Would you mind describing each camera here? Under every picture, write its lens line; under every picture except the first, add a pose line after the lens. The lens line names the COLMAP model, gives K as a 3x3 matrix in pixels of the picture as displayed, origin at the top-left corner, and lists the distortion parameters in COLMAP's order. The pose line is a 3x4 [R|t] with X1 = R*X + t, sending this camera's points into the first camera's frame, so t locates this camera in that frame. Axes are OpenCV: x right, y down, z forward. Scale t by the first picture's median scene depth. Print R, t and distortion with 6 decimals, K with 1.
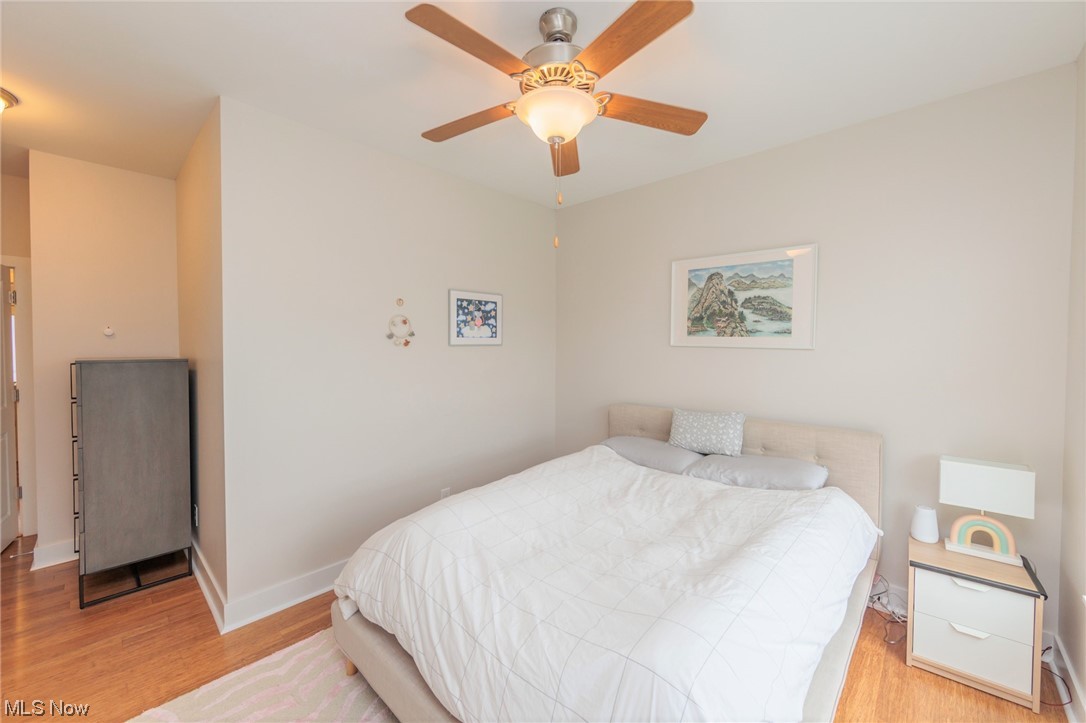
lens RADIAL K [[428.8, 0, 545.8], [0, 428.8, 360.7], [0, 0, 1]] dist [0.001104, 0.000015]
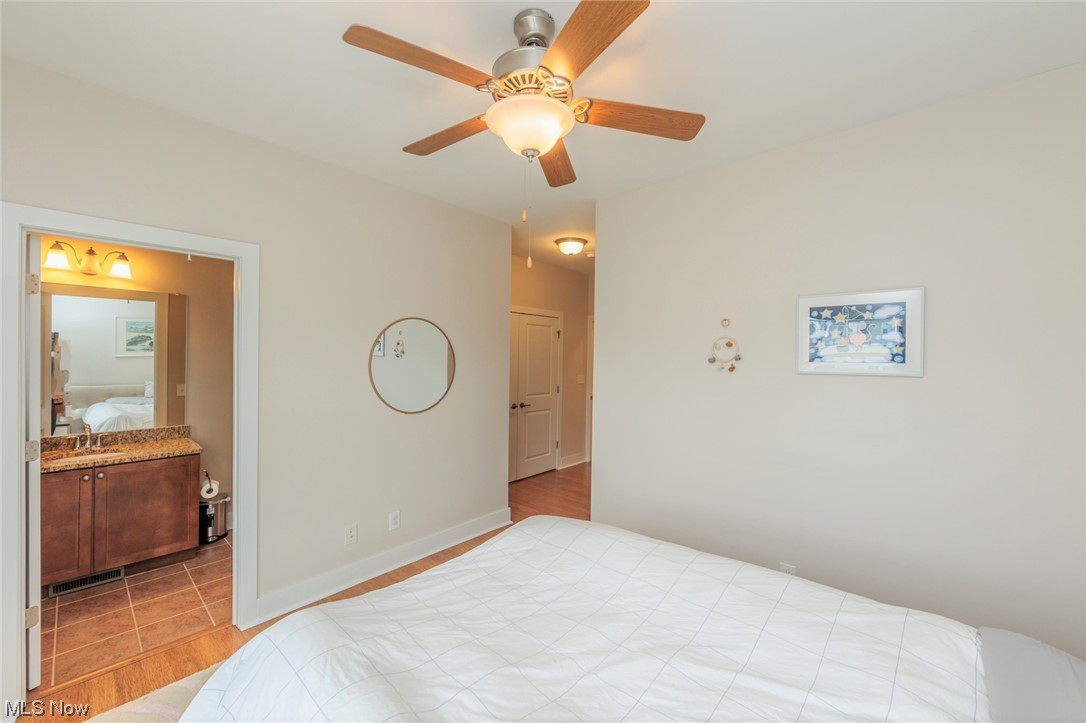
lens RADIAL K [[428.8, 0, 545.8], [0, 428.8, 360.7], [0, 0, 1]] dist [0.001104, 0.000015]
pose [[0.010281, 0.008398, -0.999912, 0.504121], [-0.048993, 0.998768, 0.007884, -0.040560], [0.998746, 0.048907, 0.010680, 0.551057]]
